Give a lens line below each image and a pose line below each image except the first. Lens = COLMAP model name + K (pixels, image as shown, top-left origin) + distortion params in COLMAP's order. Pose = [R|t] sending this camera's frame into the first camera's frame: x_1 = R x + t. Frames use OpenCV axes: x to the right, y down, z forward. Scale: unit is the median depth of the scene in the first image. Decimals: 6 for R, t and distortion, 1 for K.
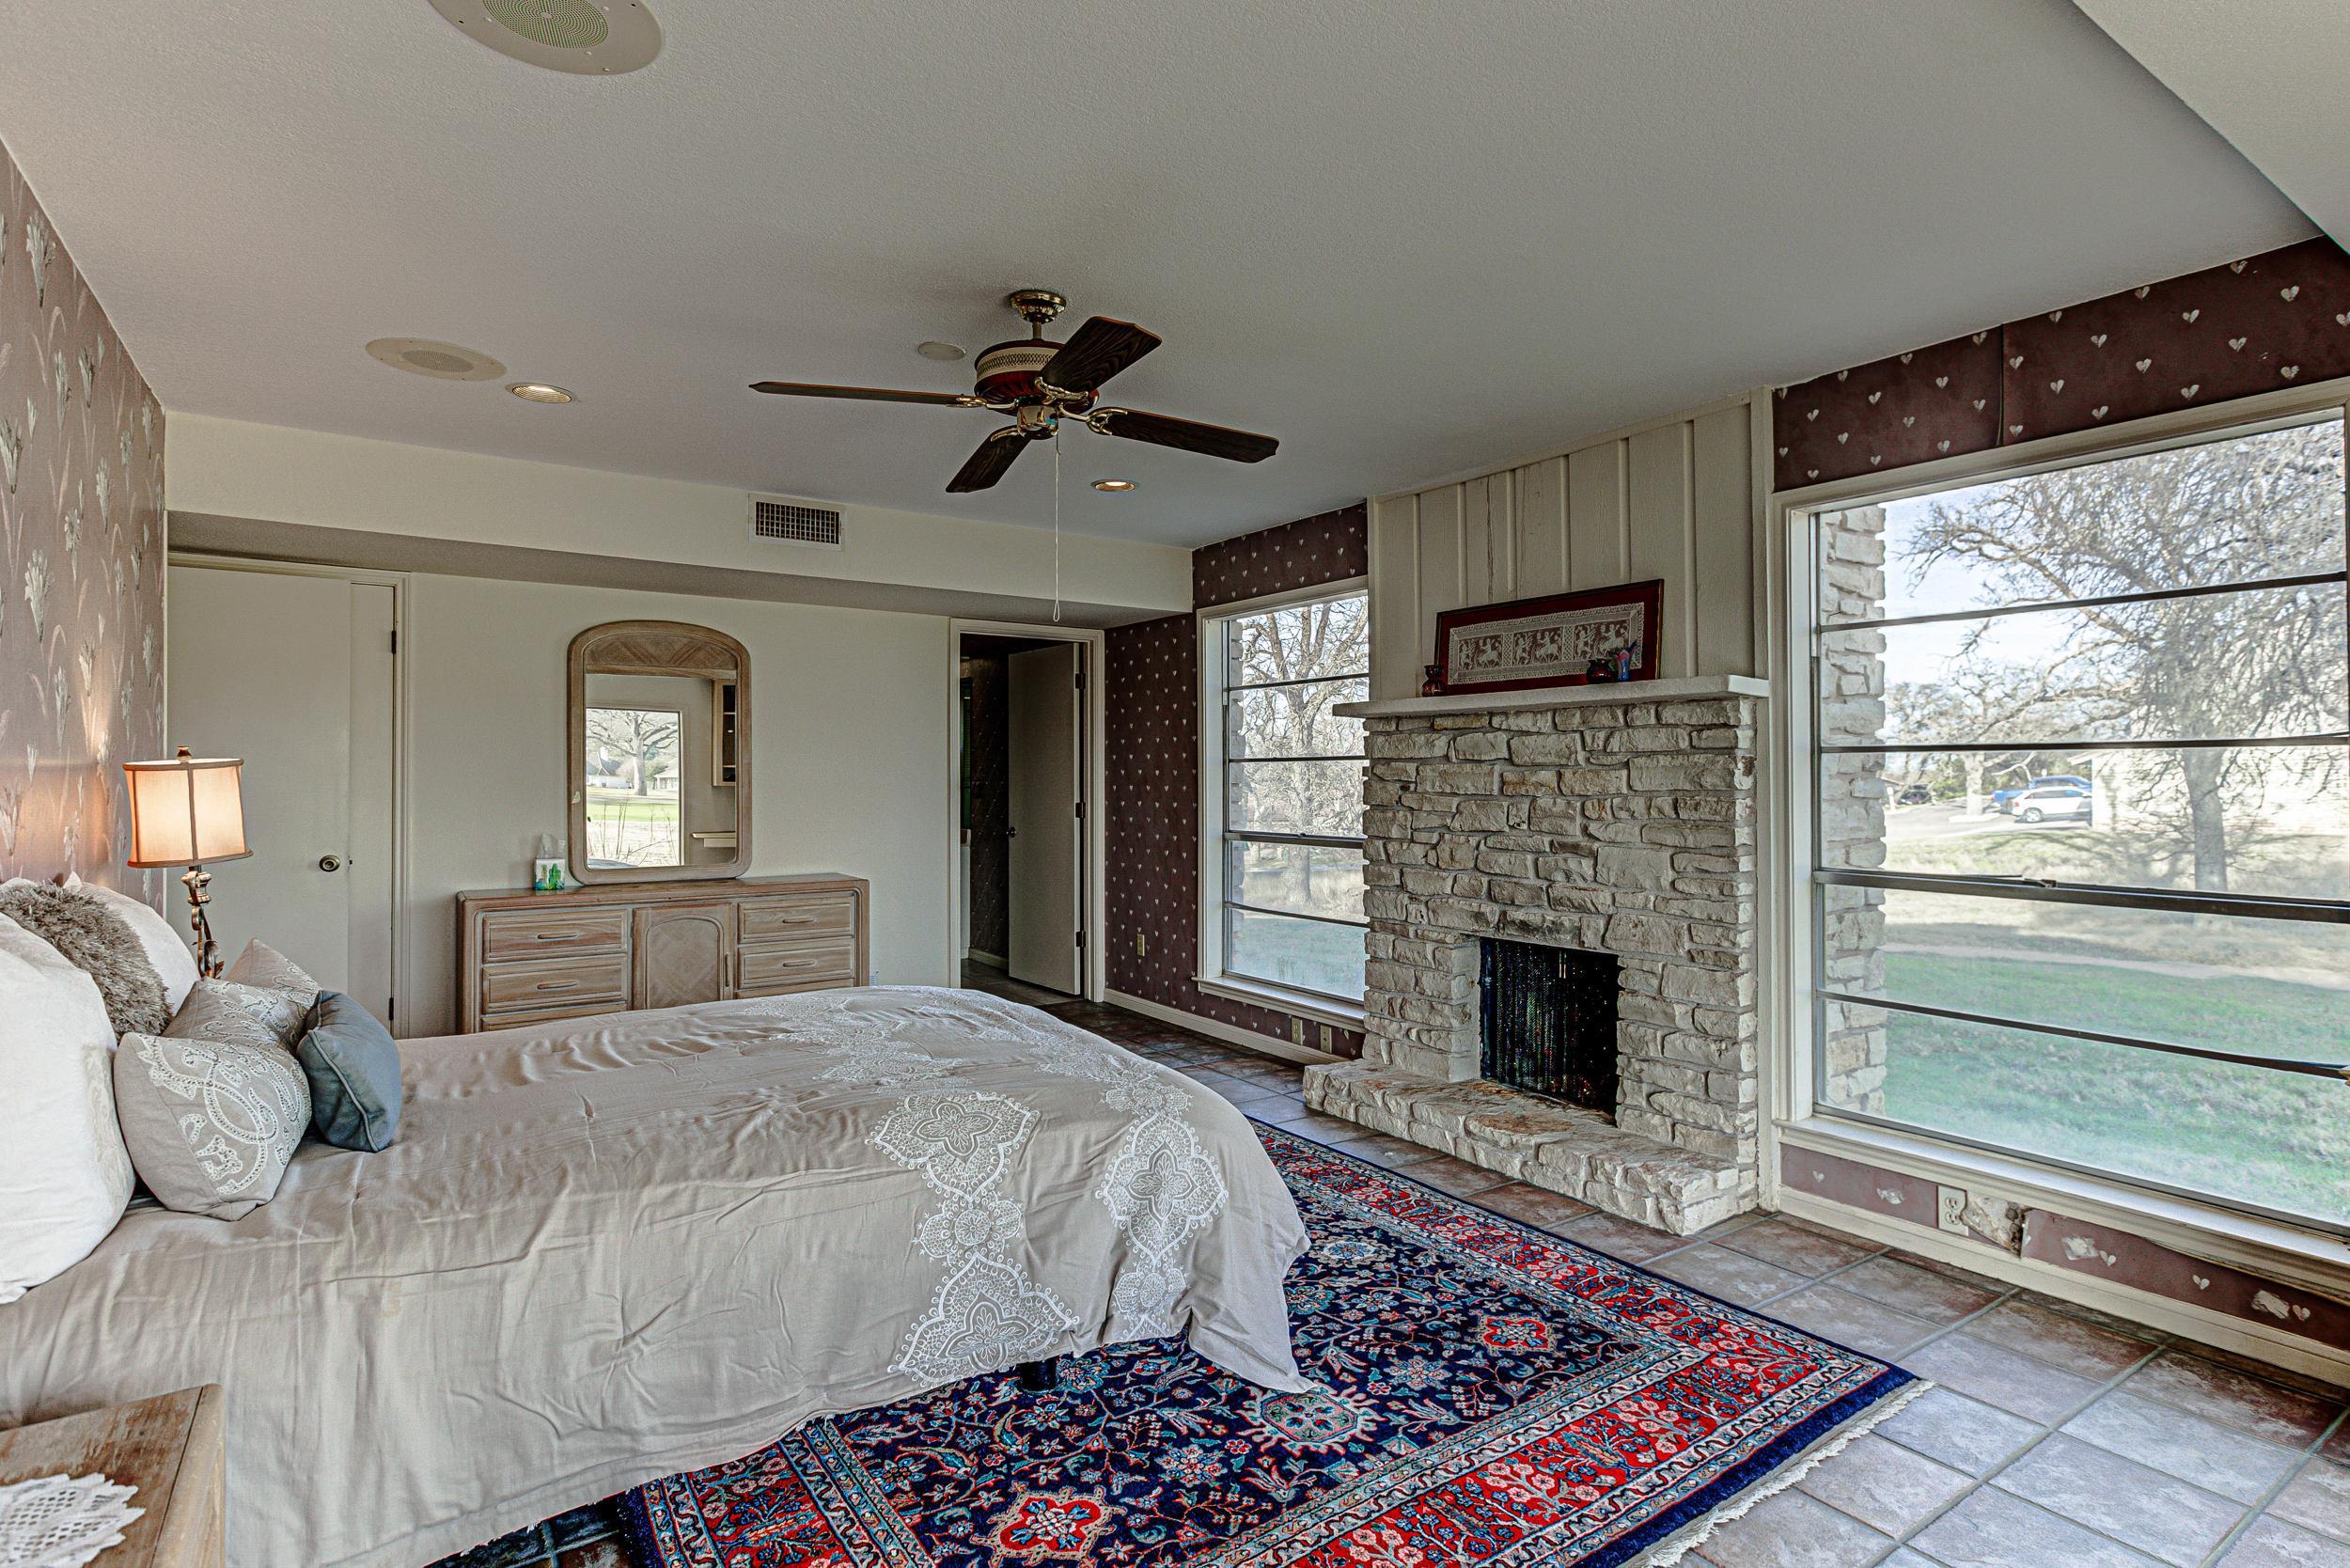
lens RADIAL K [[1180.6, 0, 1175.0], [0, 1180.6, 784.0], [0, 0, 1]] dist [-0.002077, 0.001237]
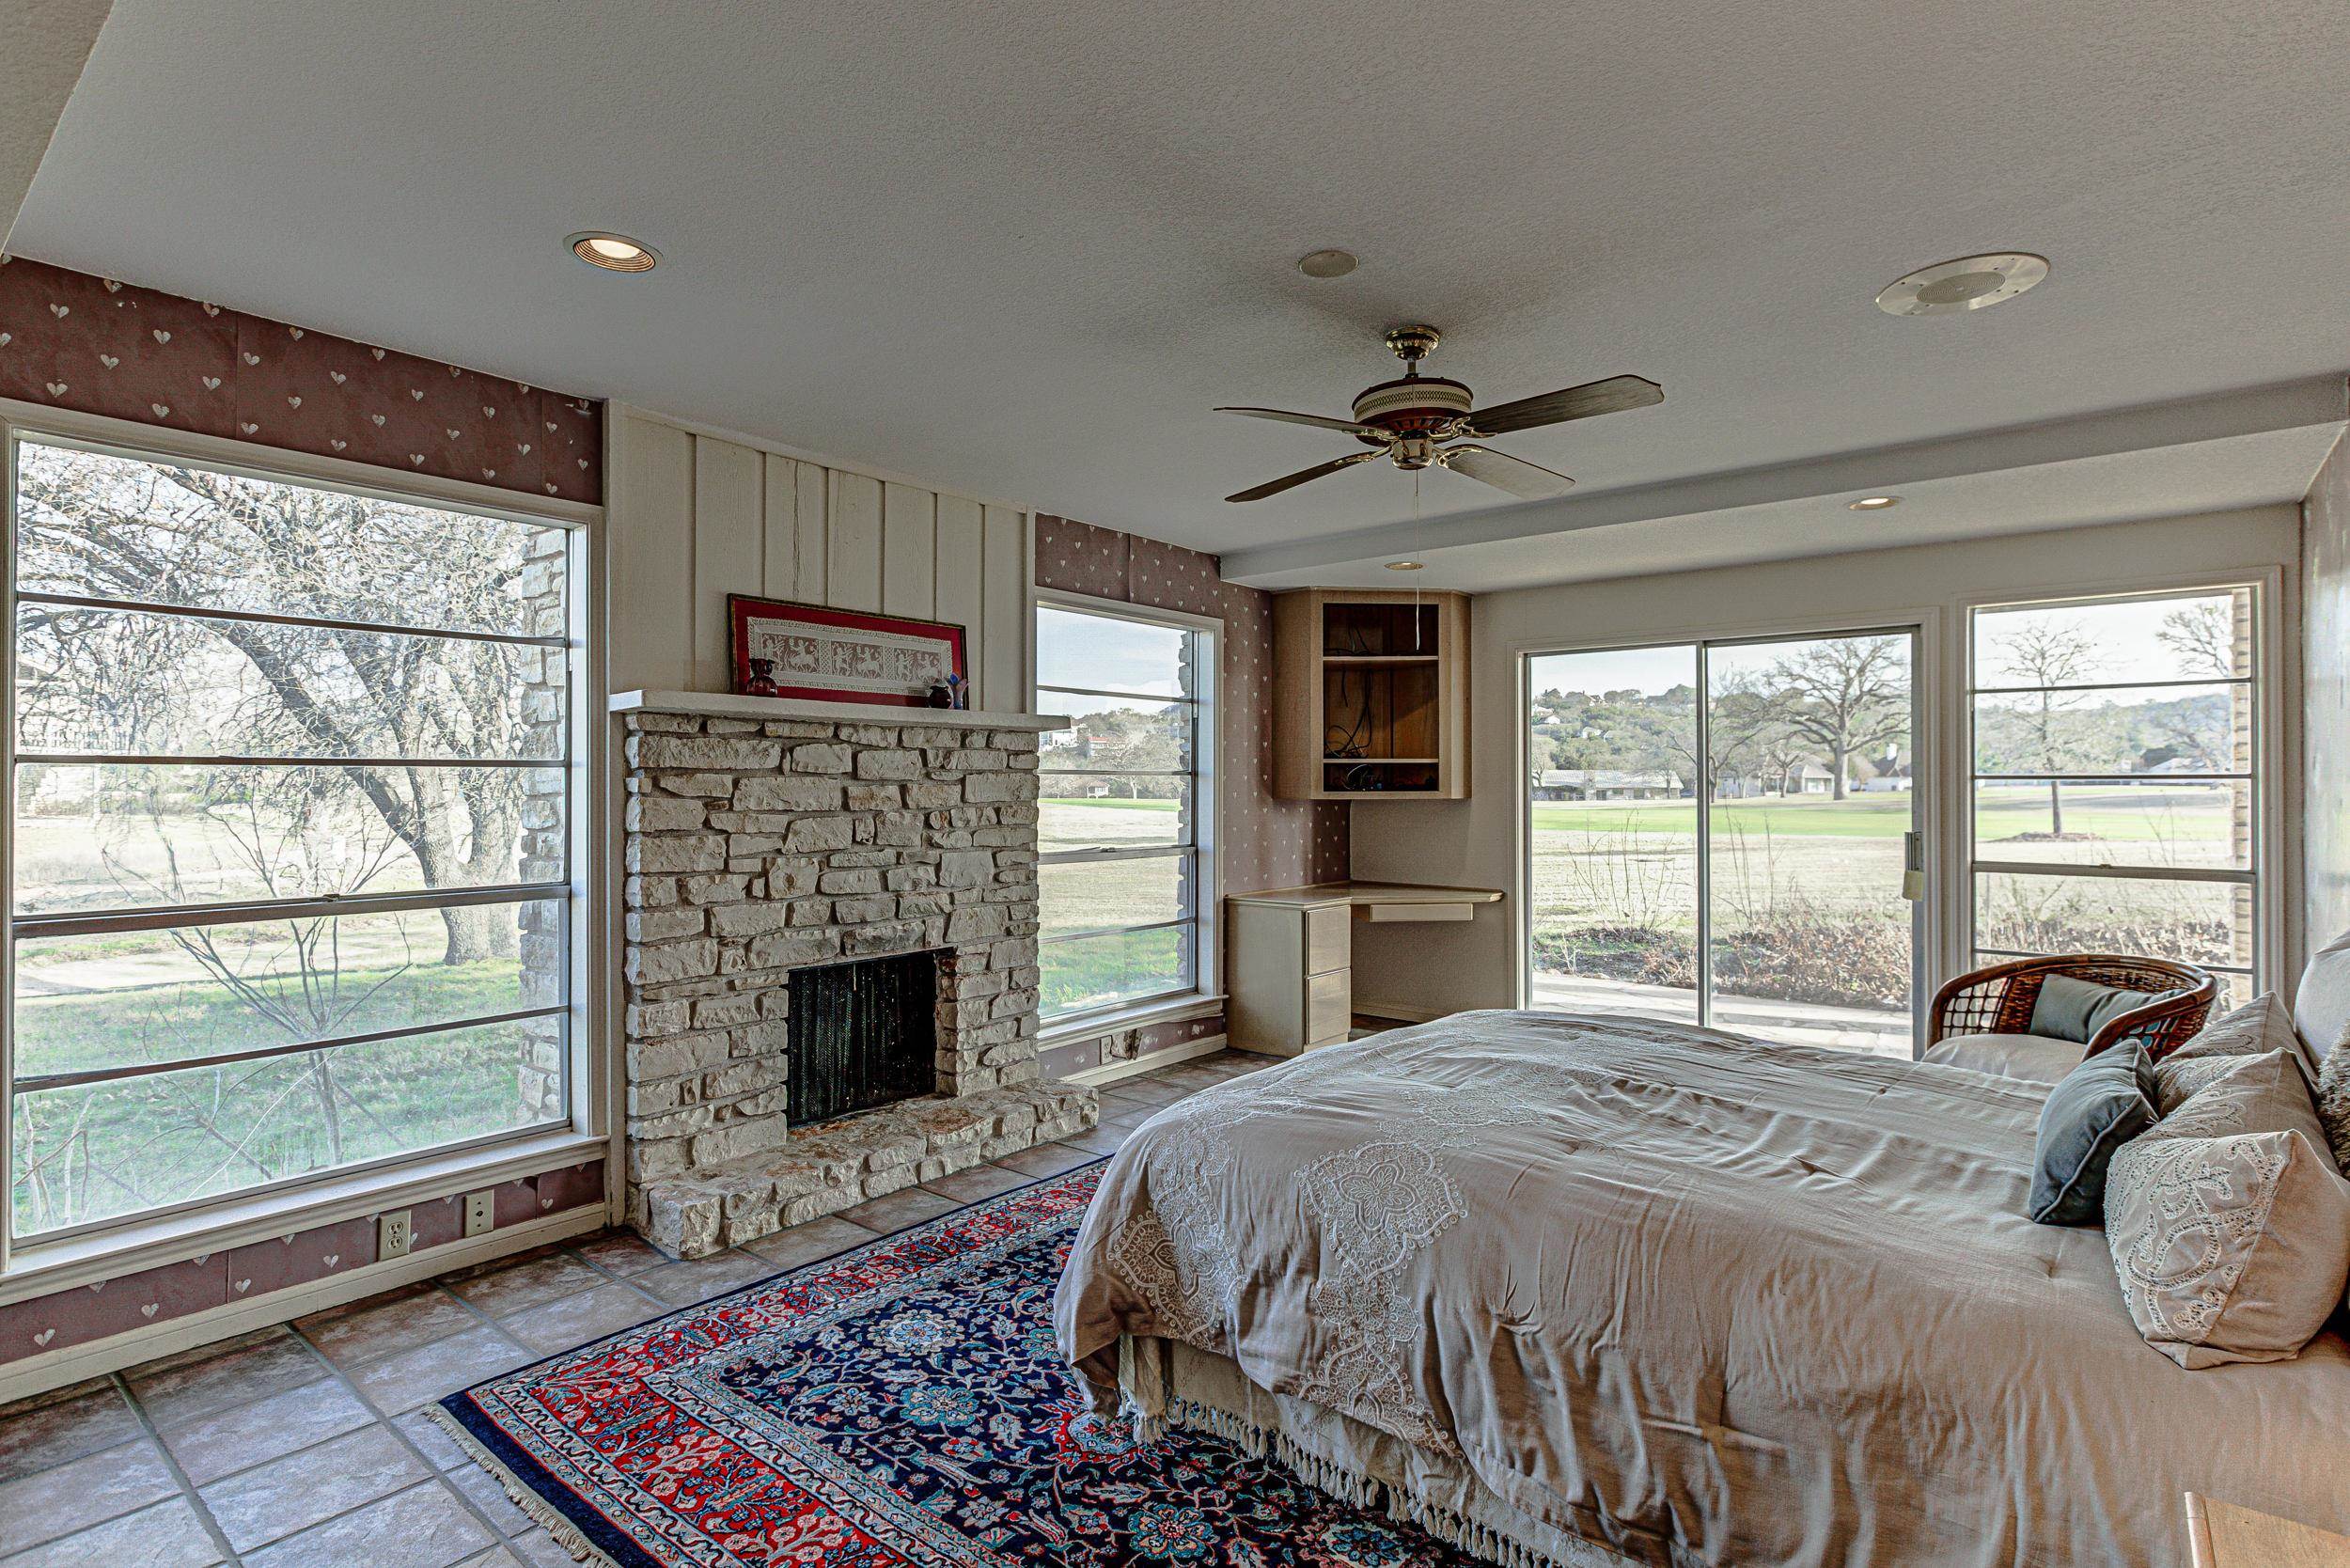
lens RADIAL K [[1159.1, 0, 1183.8], [0, 1159.1, 781.0], [0, 0, 1]] dist [-0.000768, 0.002276]
pose [[-0.286668, 0.003994, 0.958022, -0.784395], [0.004900, 0.999984, -0.002702, -0.012198], [-0.958017, 0.003920, -0.286683, 1.129488]]
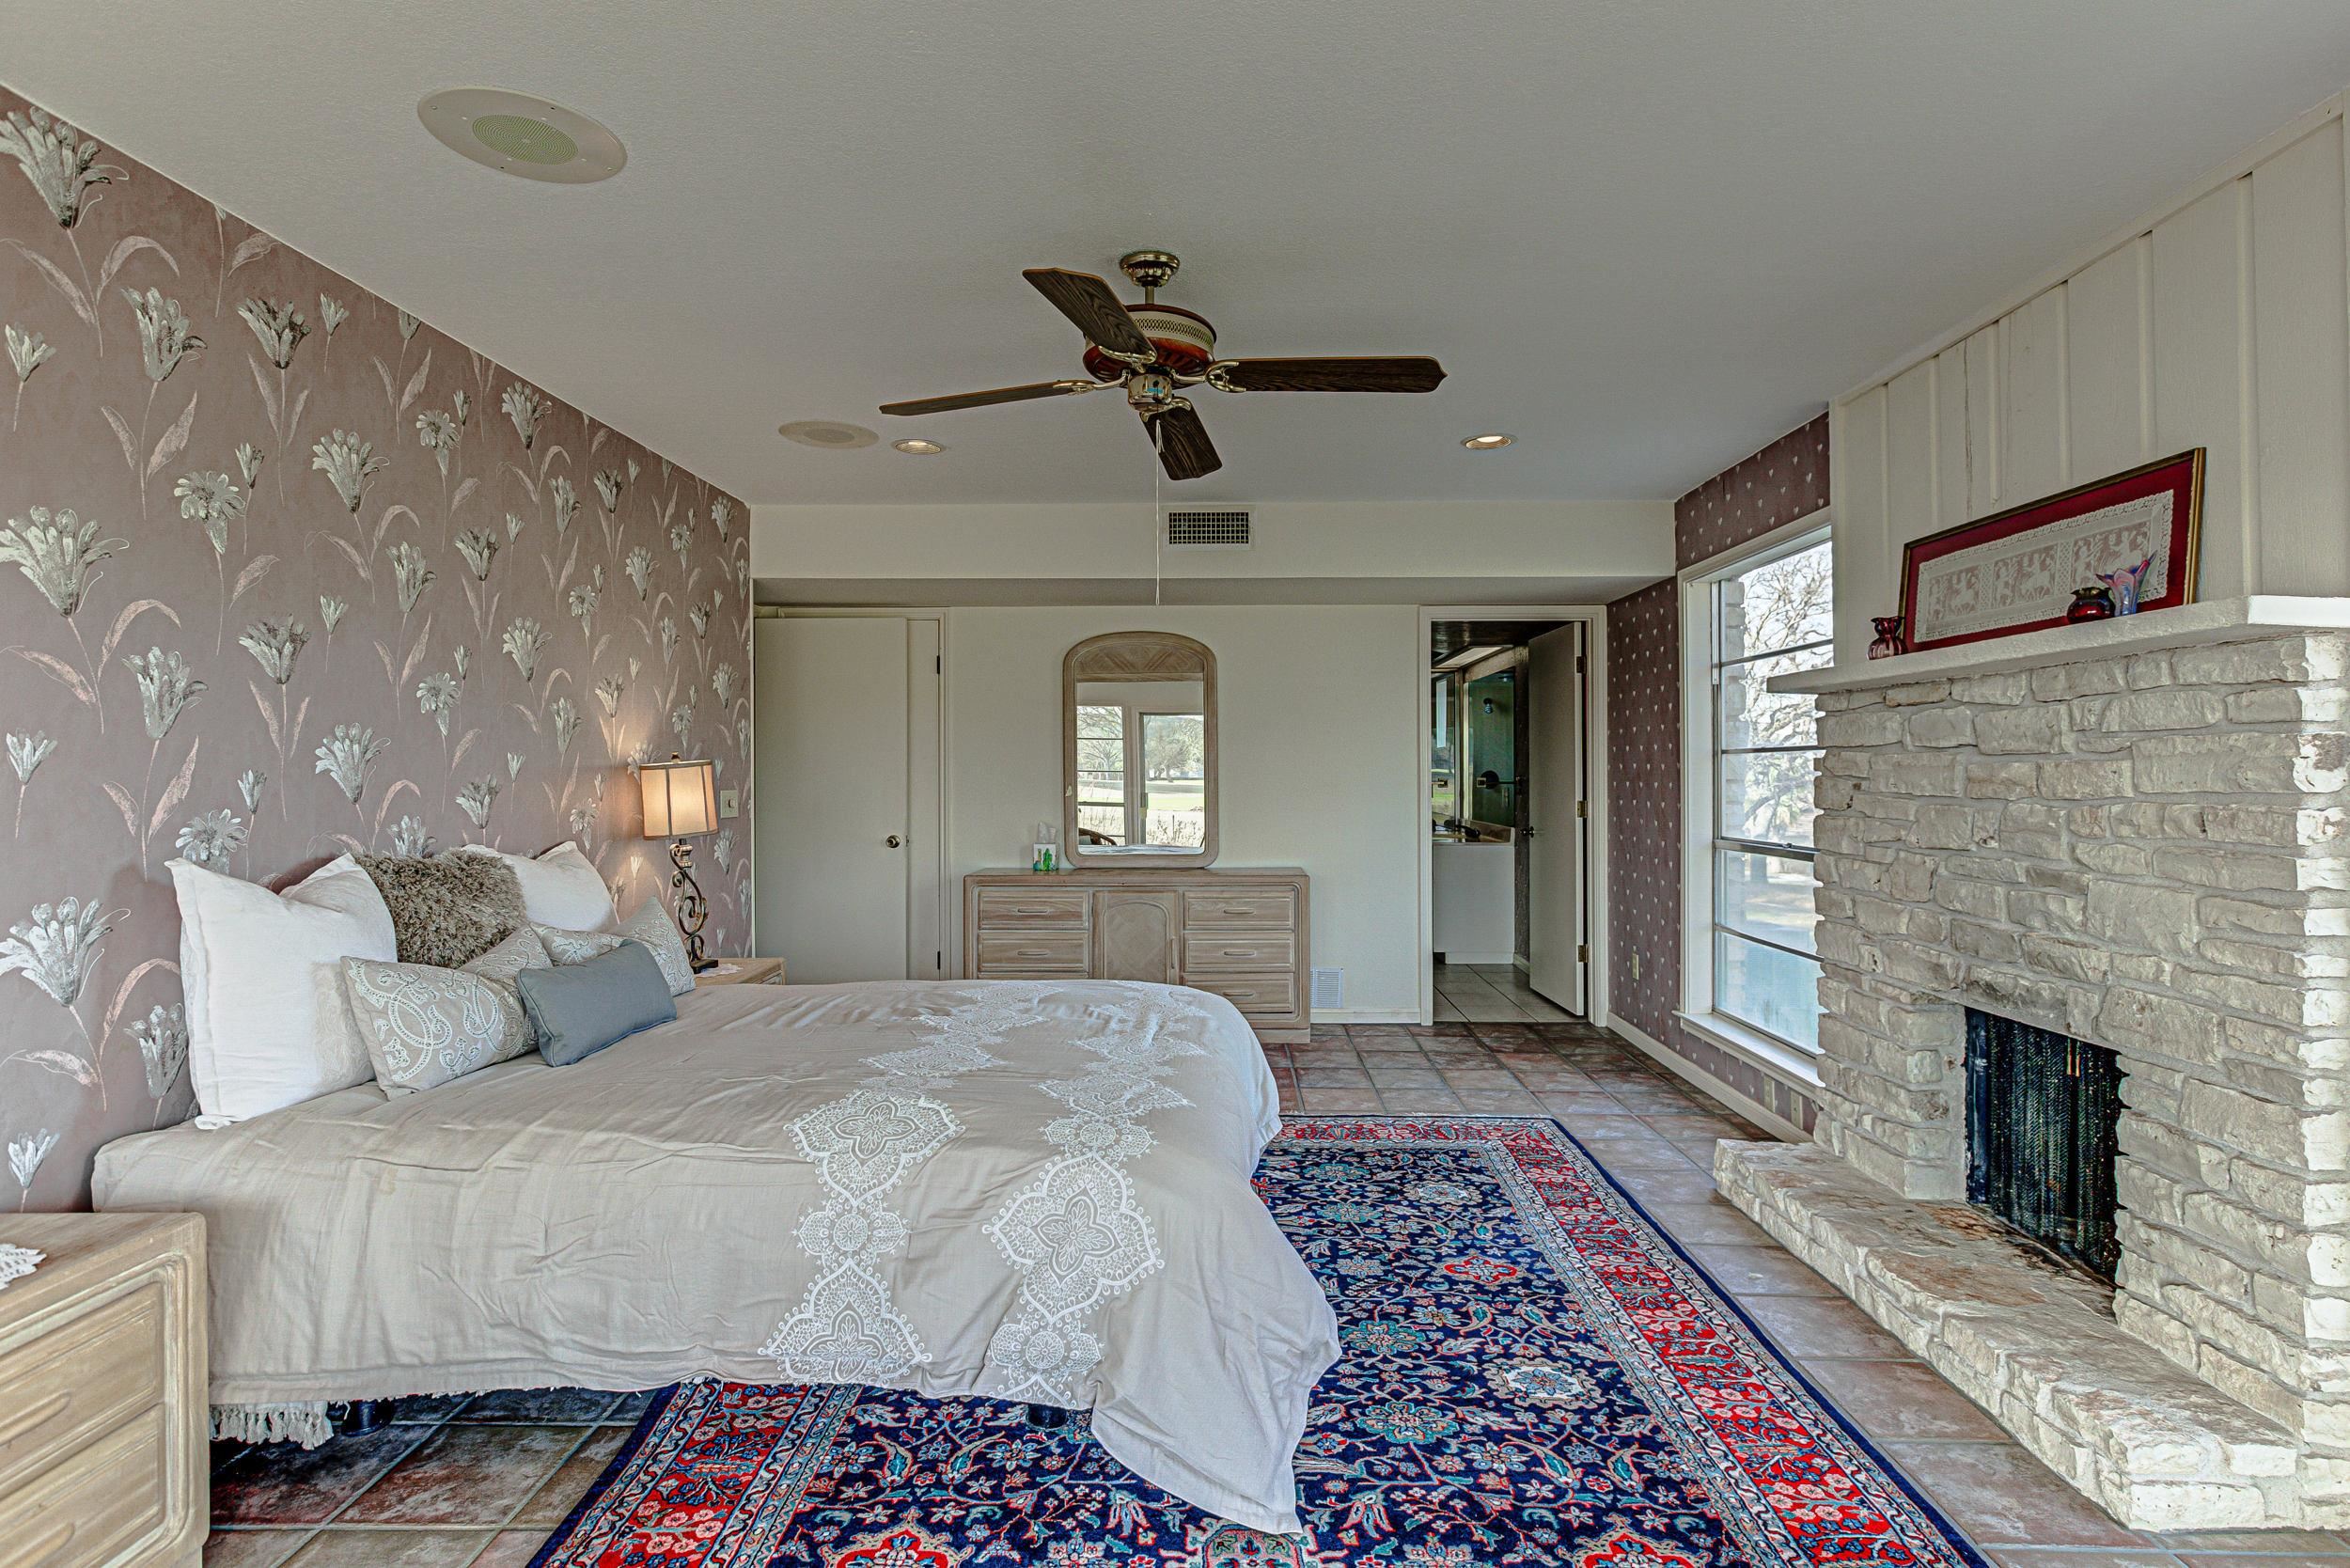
lens RADIAL K [[1159.1, 0, 1183.8], [0, 1159.1, 781.0], [0, 0, 1]] dist [-0.000768, 0.002276]
pose [[0.813721, 0.002045, -0.581252, 0.334724], [-0.000861, 0.999997, 0.002313, -0.001711], [0.581255, -0.001382, 0.813720, 0.204534]]
